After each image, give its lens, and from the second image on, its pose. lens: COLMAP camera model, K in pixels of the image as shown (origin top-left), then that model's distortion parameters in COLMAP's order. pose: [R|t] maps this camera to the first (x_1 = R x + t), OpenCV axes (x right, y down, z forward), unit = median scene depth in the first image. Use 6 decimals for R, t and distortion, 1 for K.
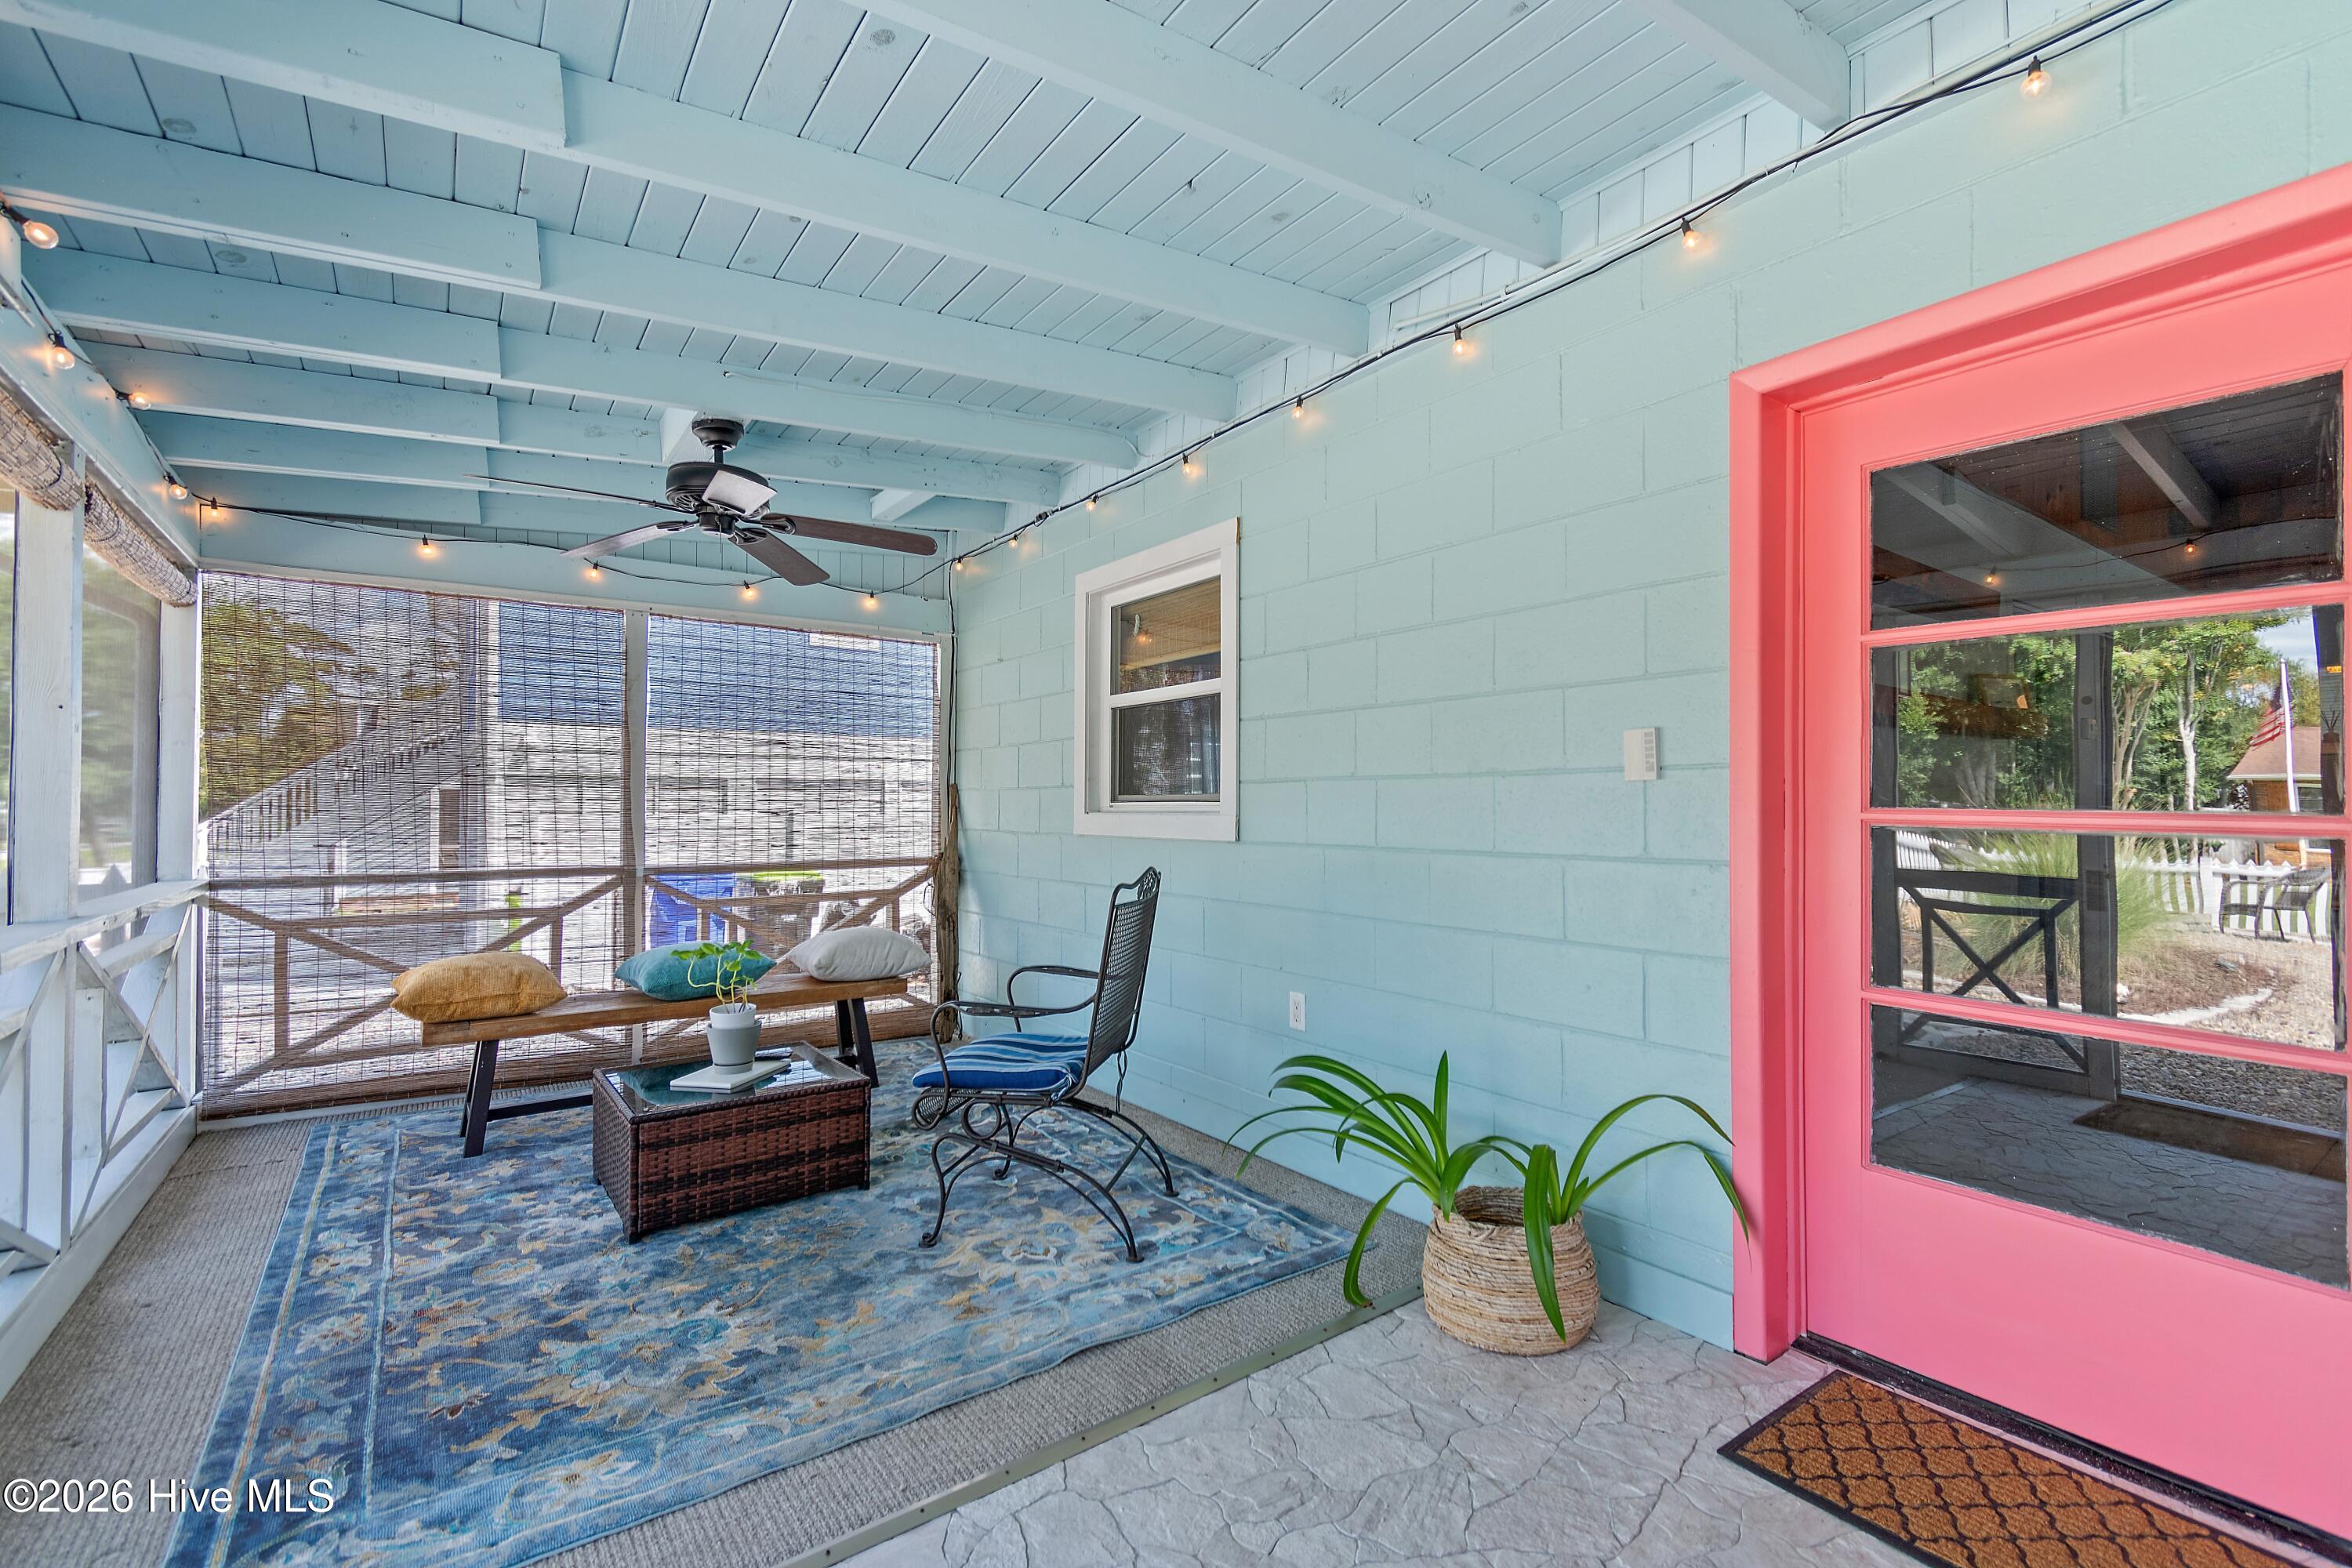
lens RADIAL K [[1039.4, 0, 1173.4], [0, 1039.4, 790.7], [0, 0, 1]] dist [0.001090, -0.000505]
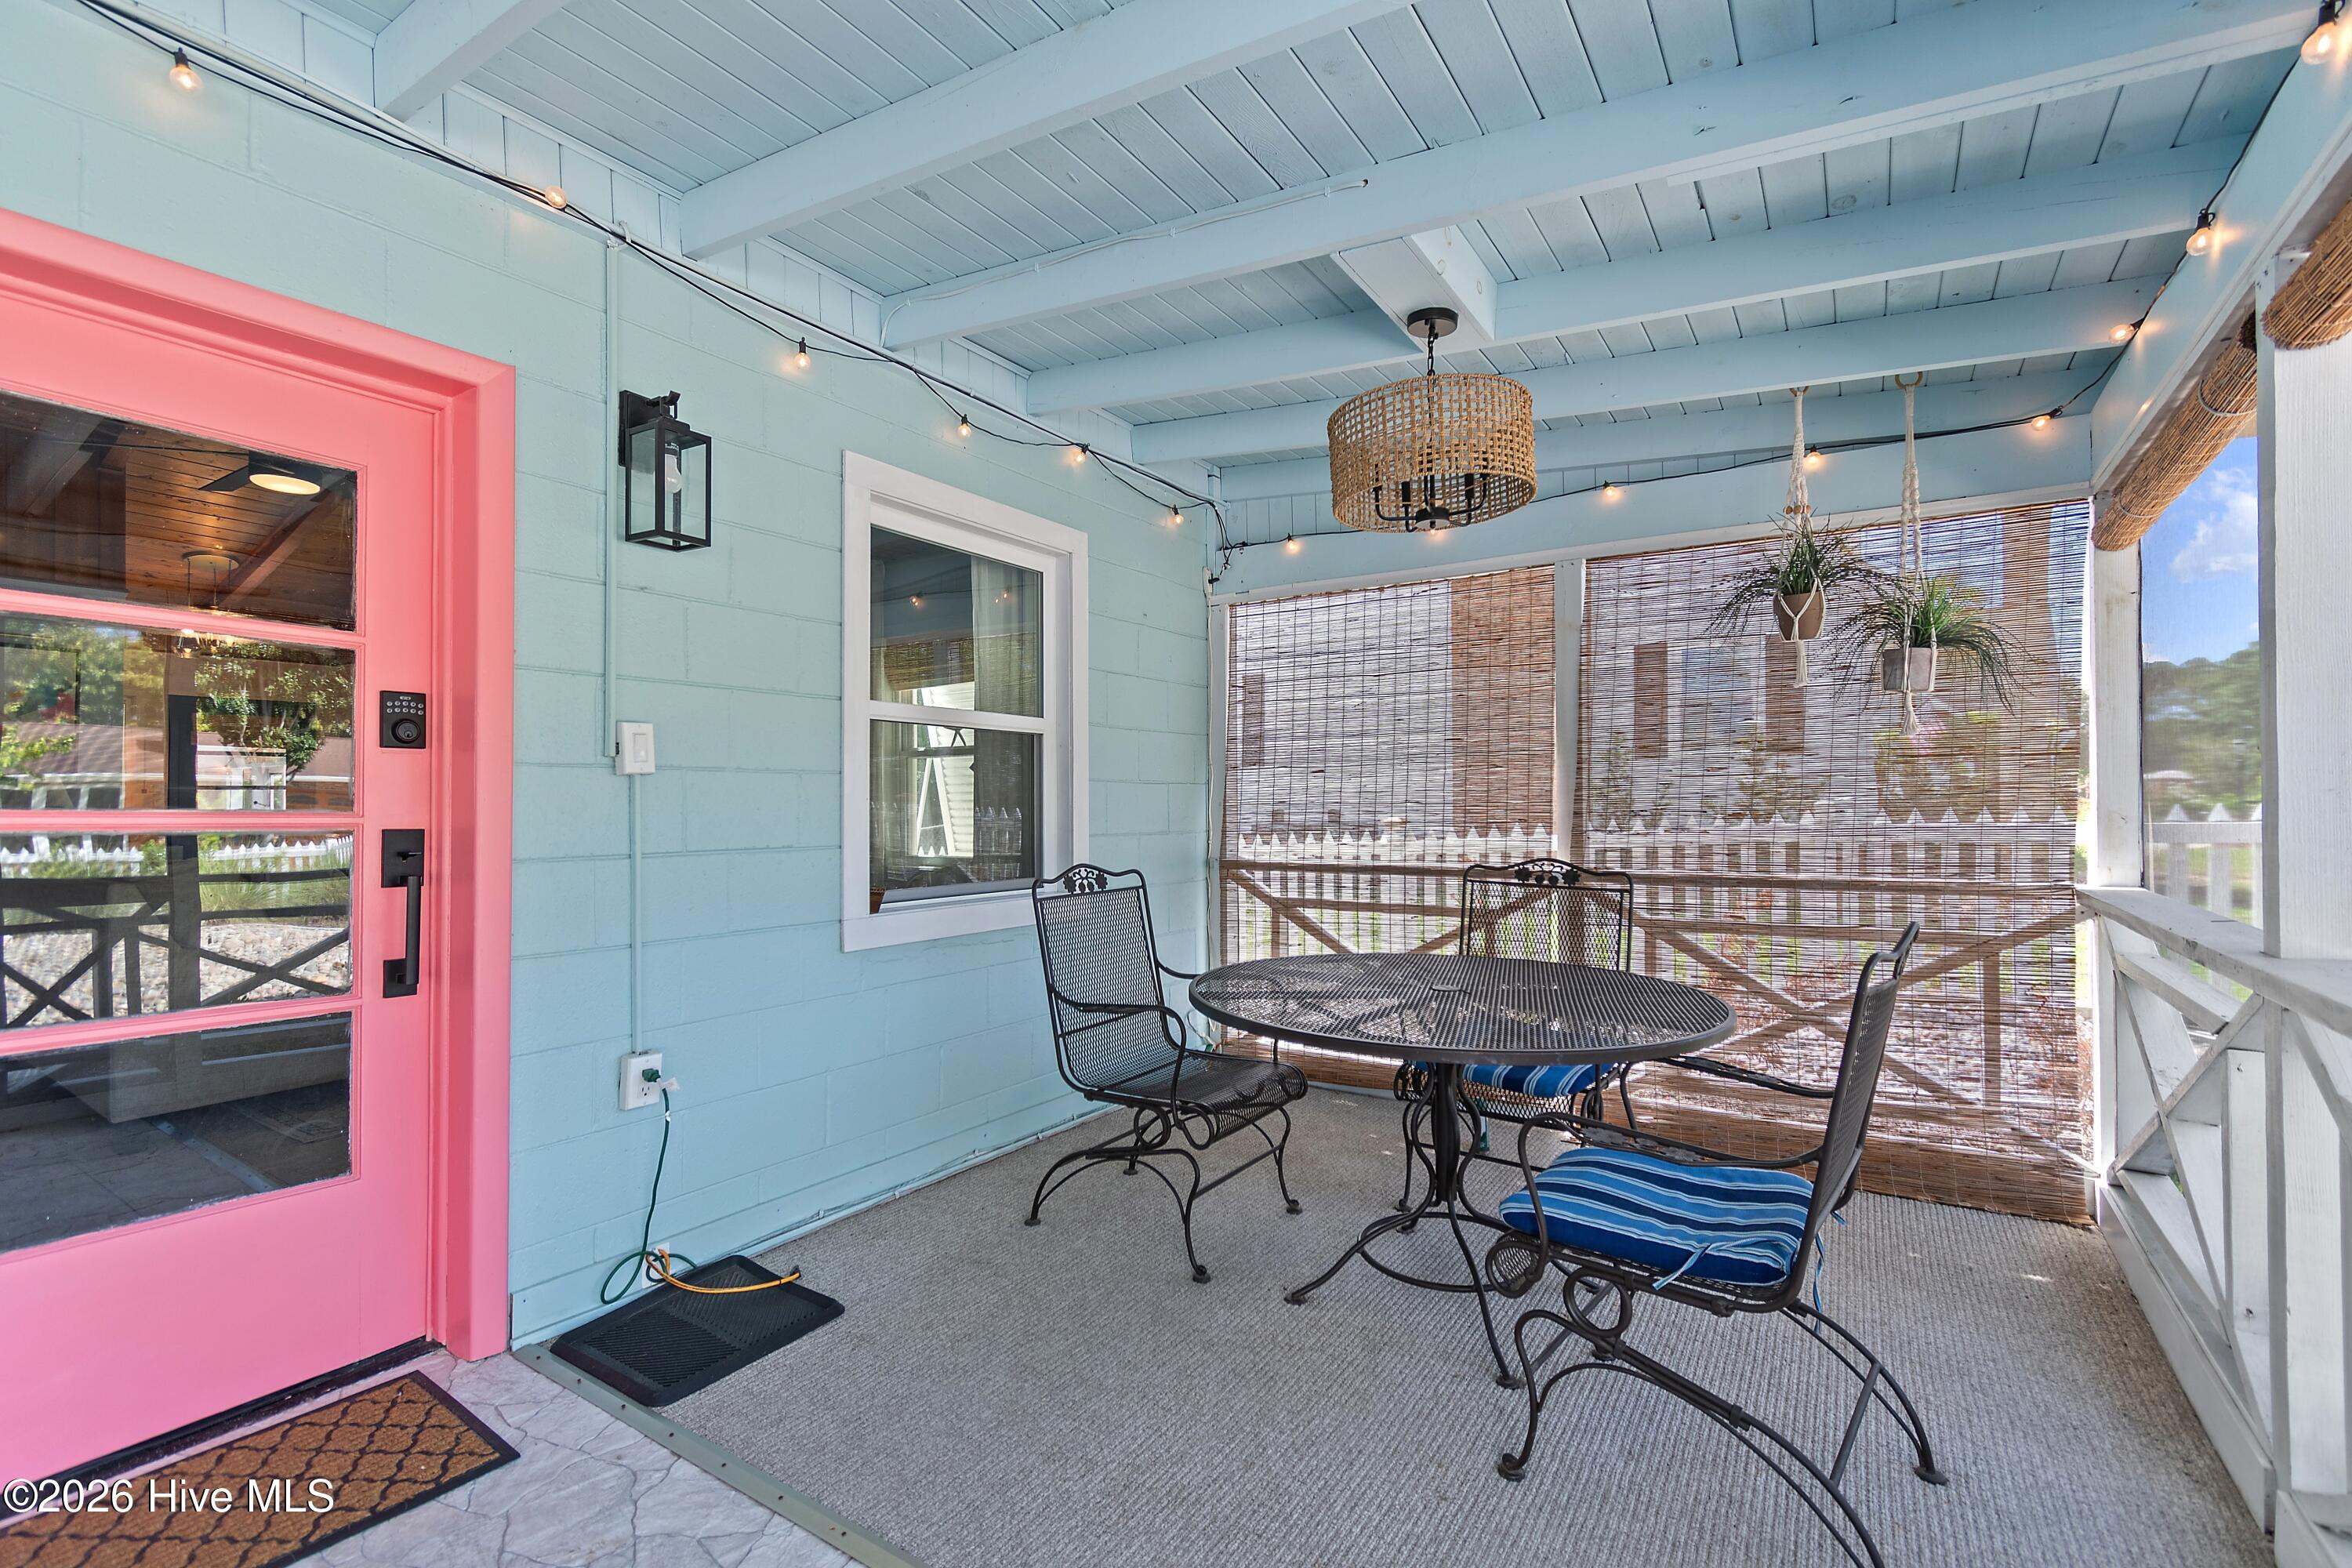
lens RADIAL K [[1039.4, 0, 1173.4], [0, 1039.4, 790.7], [0, 0, 1]] dist [0.001090, -0.000505]
pose [[-0.360965, 0.005175, 0.932565, -0.443362], [-0.015272, 0.999818, -0.011460, -0.004676], [-0.932454, -0.018379, -0.360820, 0.481756]]
